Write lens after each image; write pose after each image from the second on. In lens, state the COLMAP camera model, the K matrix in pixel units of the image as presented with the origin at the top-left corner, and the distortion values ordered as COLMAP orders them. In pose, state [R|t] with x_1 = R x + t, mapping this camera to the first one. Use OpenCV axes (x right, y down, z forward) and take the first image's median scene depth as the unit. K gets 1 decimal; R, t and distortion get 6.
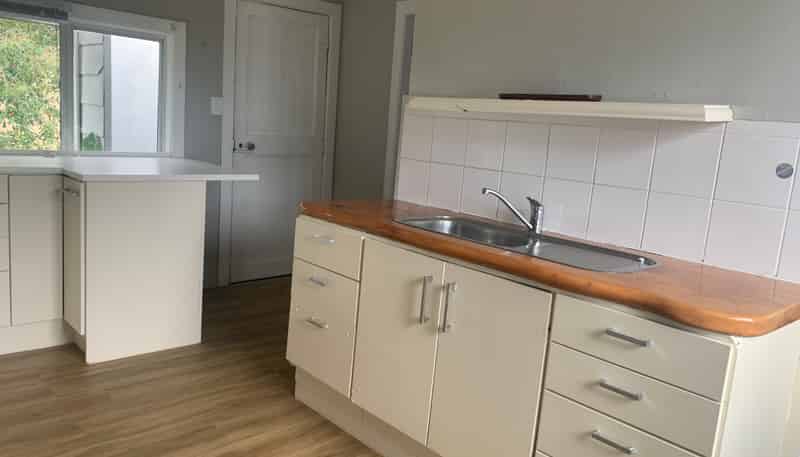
lens RADIAL K [[607.3, 0, 397.2], [0, 607.3, 226.8], [0, 0, 1]] dist [0.003289, -0.003845]
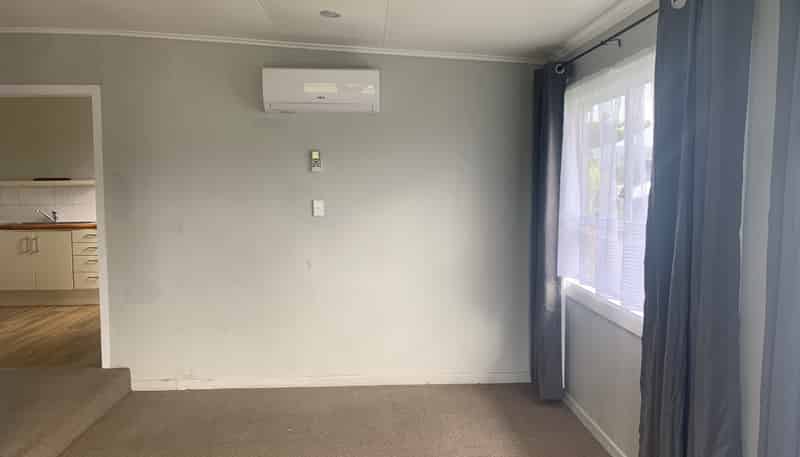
lens RADIAL K [[607.3, 0, 397.2], [0, 607.3, 226.8], [0, 0, 1]] dist [0.003289, -0.003845]
pose [[0.619833, -0.128567, 0.774130, -1.079785], [0.175834, 0.984159, 0.022662, 0.264342], [-0.764781, 0.122072, 0.632620, -2.262993]]
